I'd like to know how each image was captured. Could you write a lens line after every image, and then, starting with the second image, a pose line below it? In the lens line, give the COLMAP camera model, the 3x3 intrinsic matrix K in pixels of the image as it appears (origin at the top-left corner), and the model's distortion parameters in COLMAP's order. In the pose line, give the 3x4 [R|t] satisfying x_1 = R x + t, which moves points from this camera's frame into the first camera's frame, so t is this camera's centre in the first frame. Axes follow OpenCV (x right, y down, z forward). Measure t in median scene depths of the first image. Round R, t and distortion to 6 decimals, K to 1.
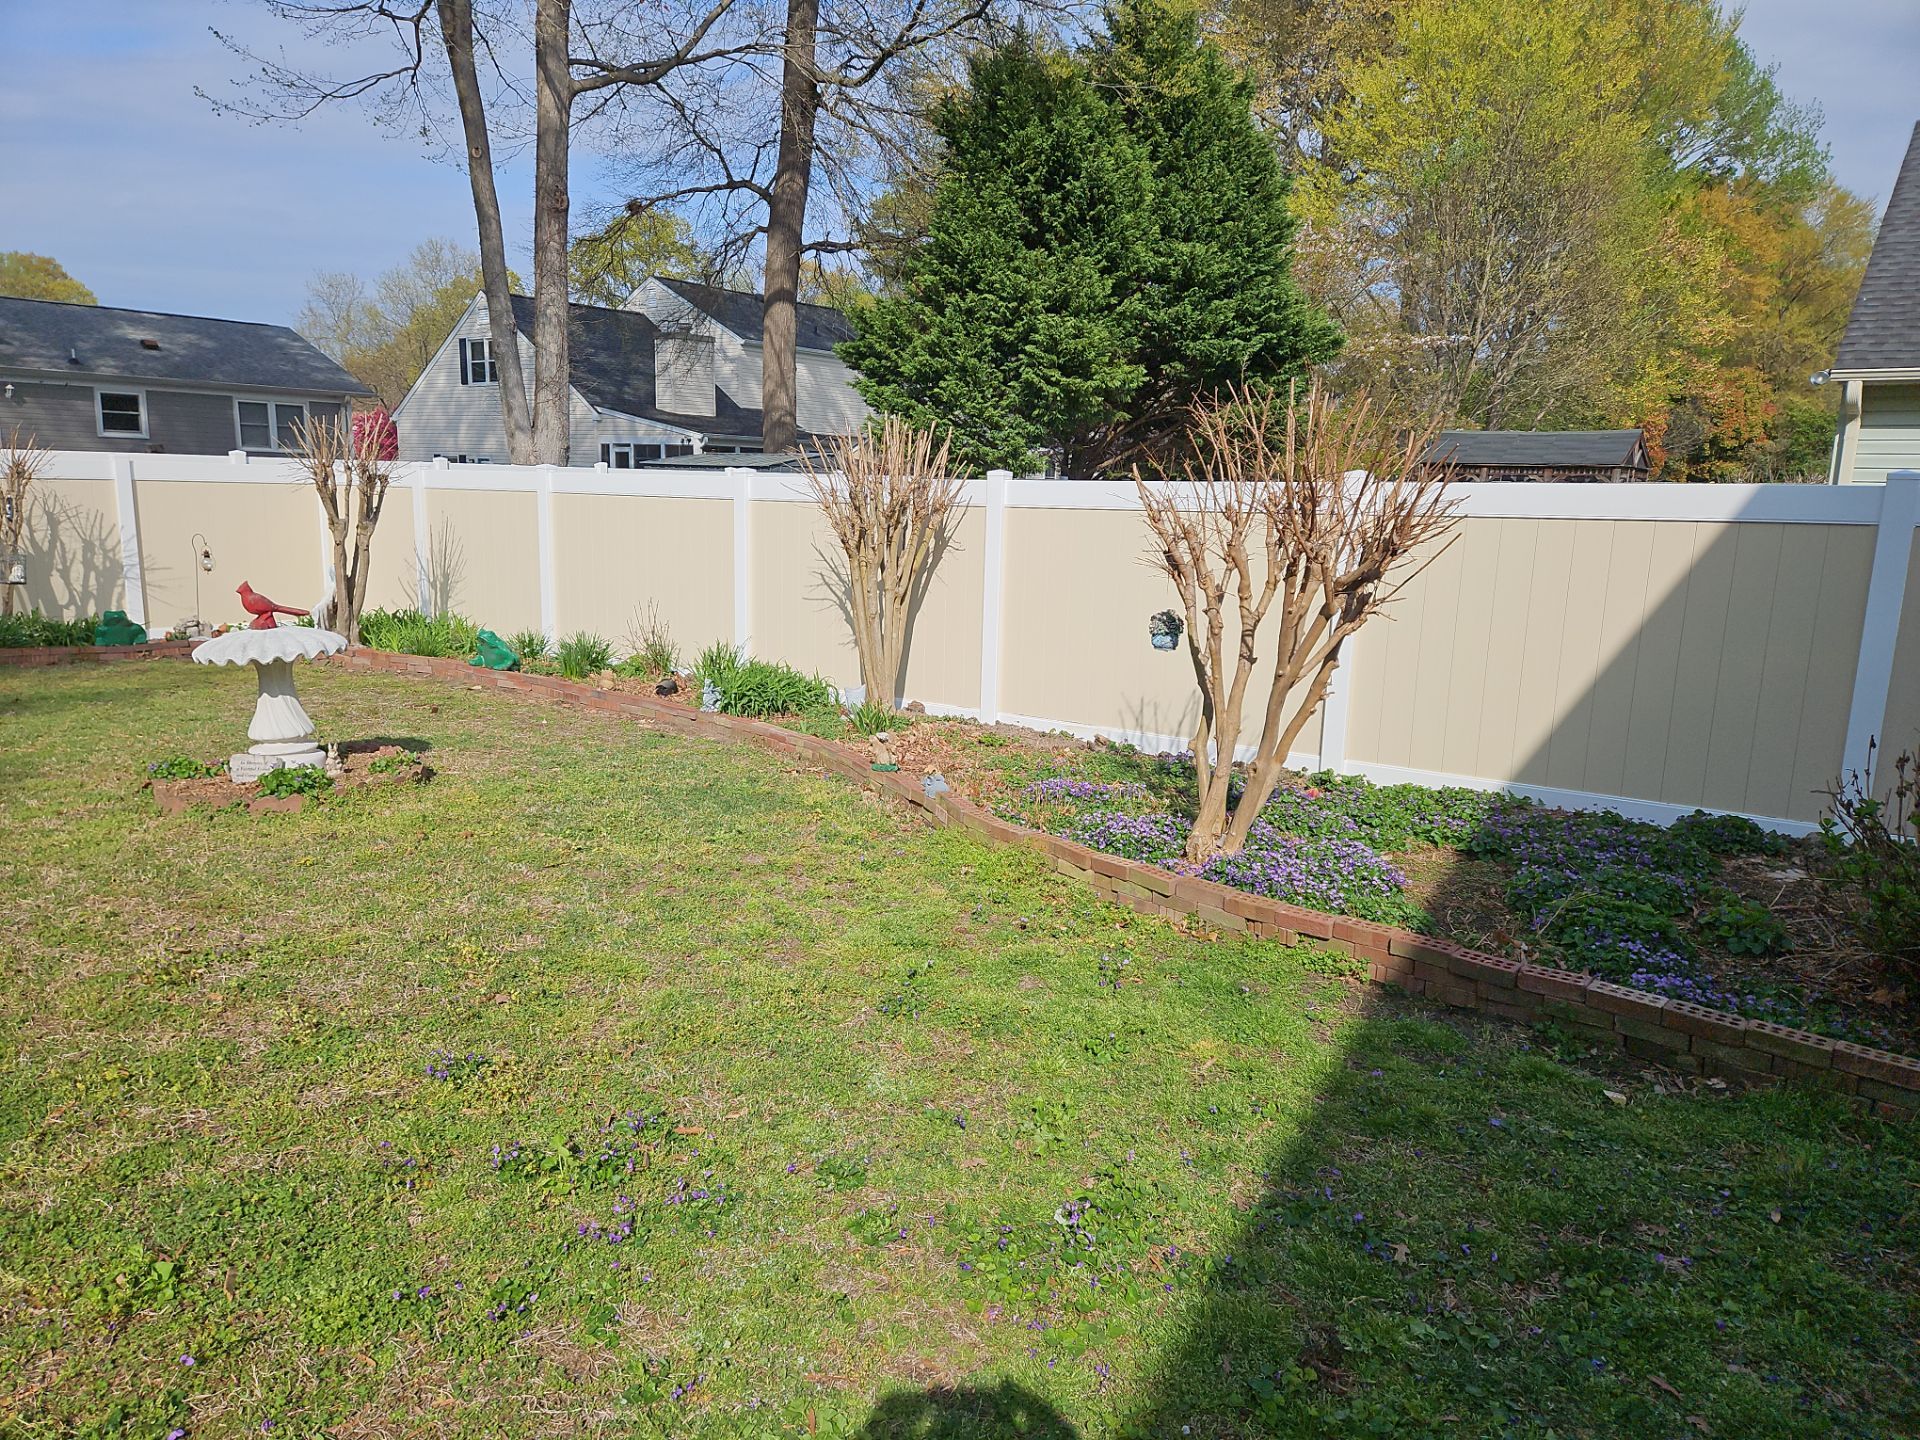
lens RADIAL K [[1306.3, 0, 942.0], [0, 1306.3, 729.3], [0, 0, 1]] dist [0.115685, -0.094510]
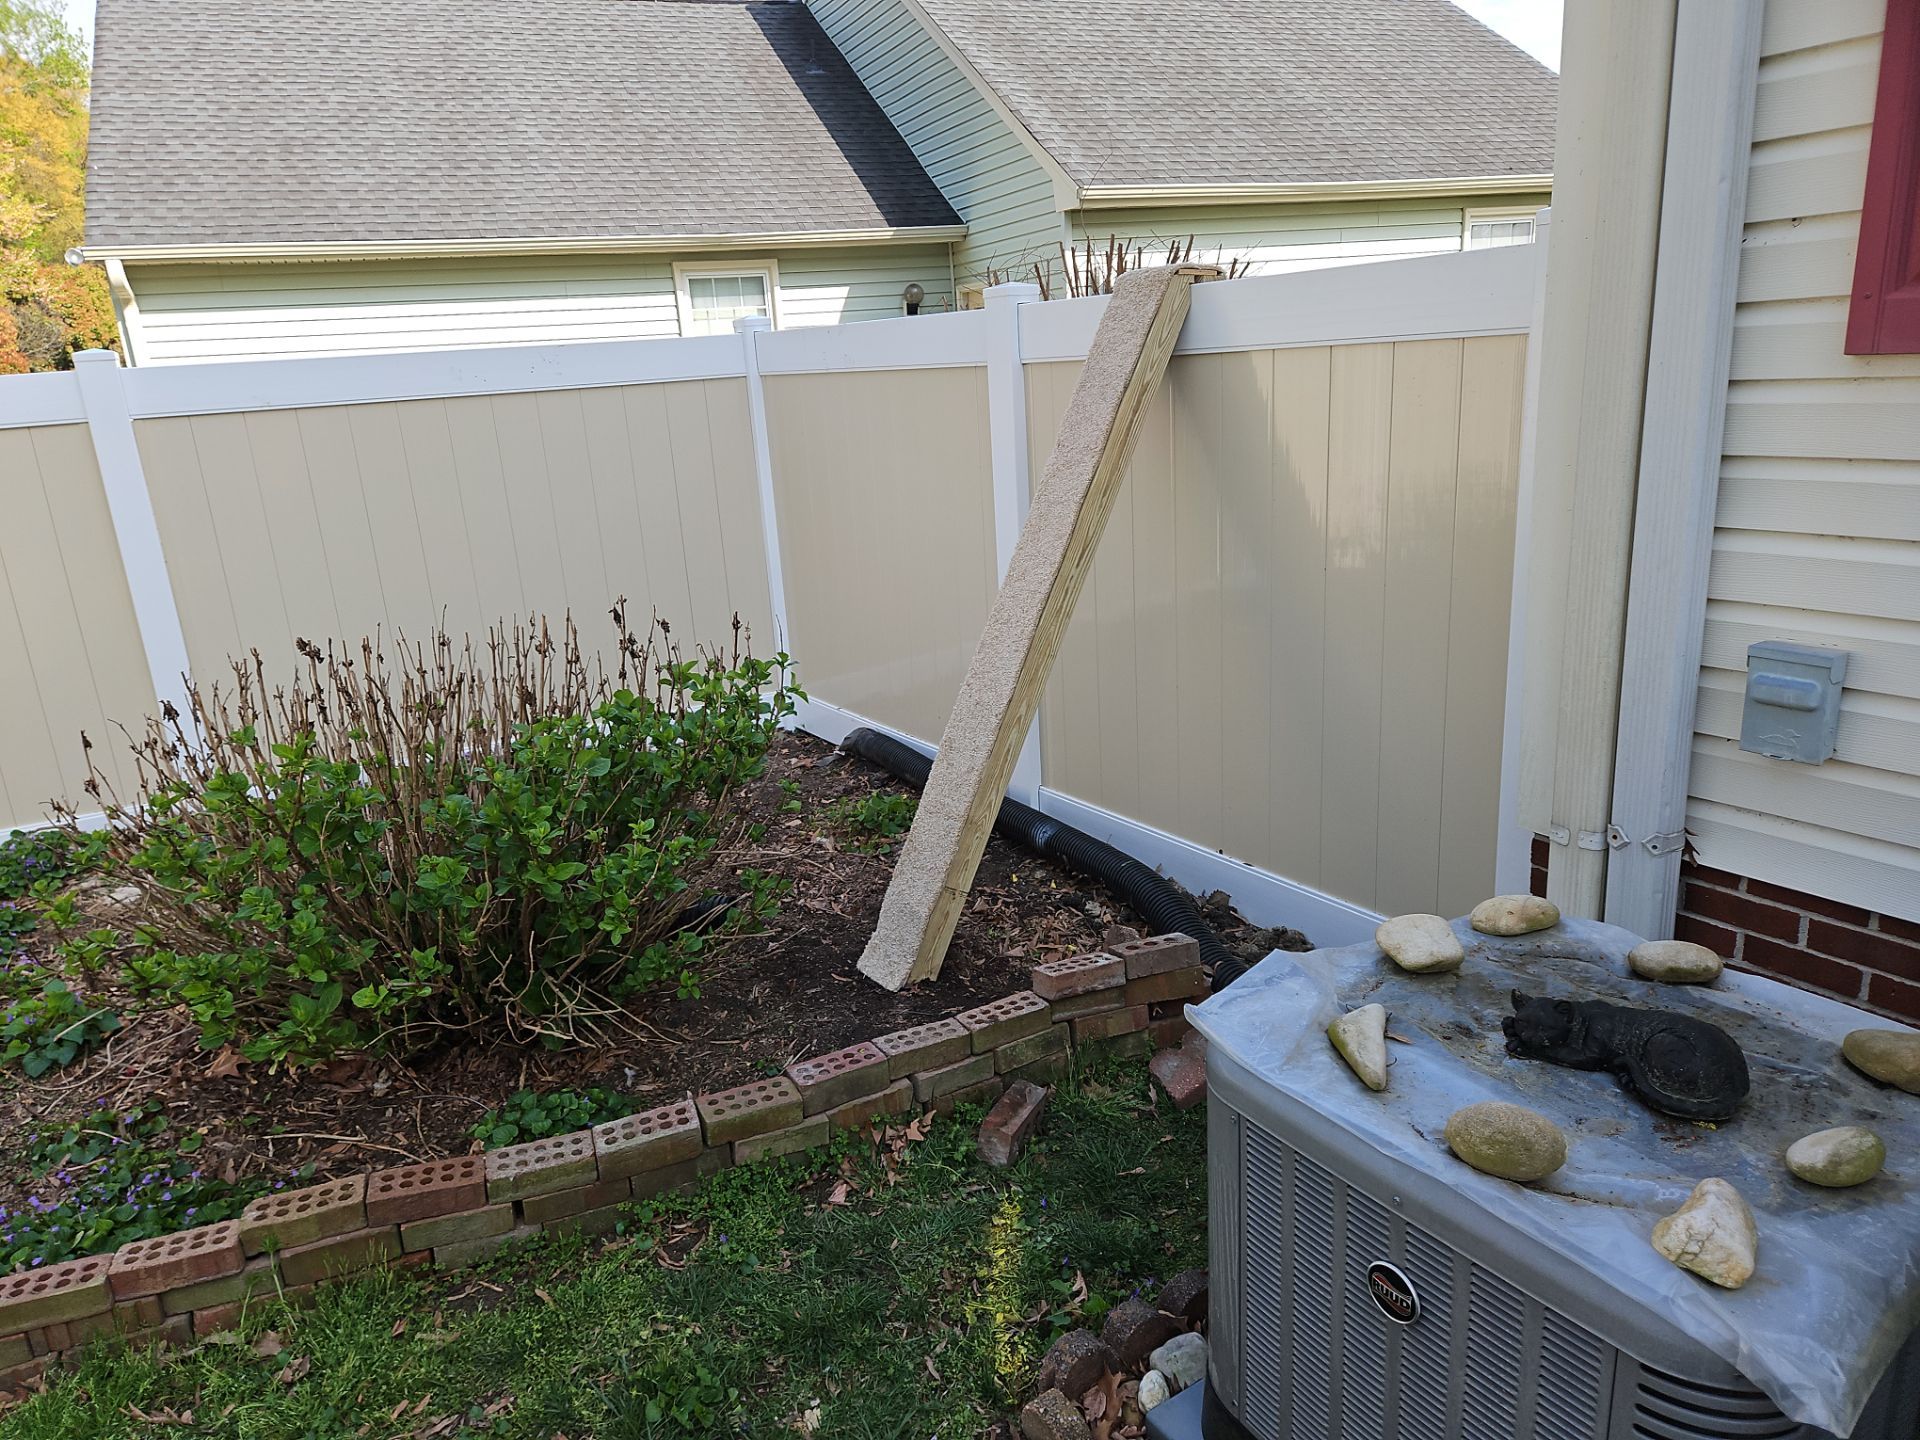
lens RADIAL K [[1356.2, 0, 960.0], [0, 1356.2, 720.0], [0, 0, 1]] dist [0.125449, -0.107348]
pose [[0.485306, -0.272969, 0.830642, 0.097293], [0.228496, 0.956598, 0.180861, -0.008540], [-0.843960, 0.102025, 0.526614, 0.076122]]
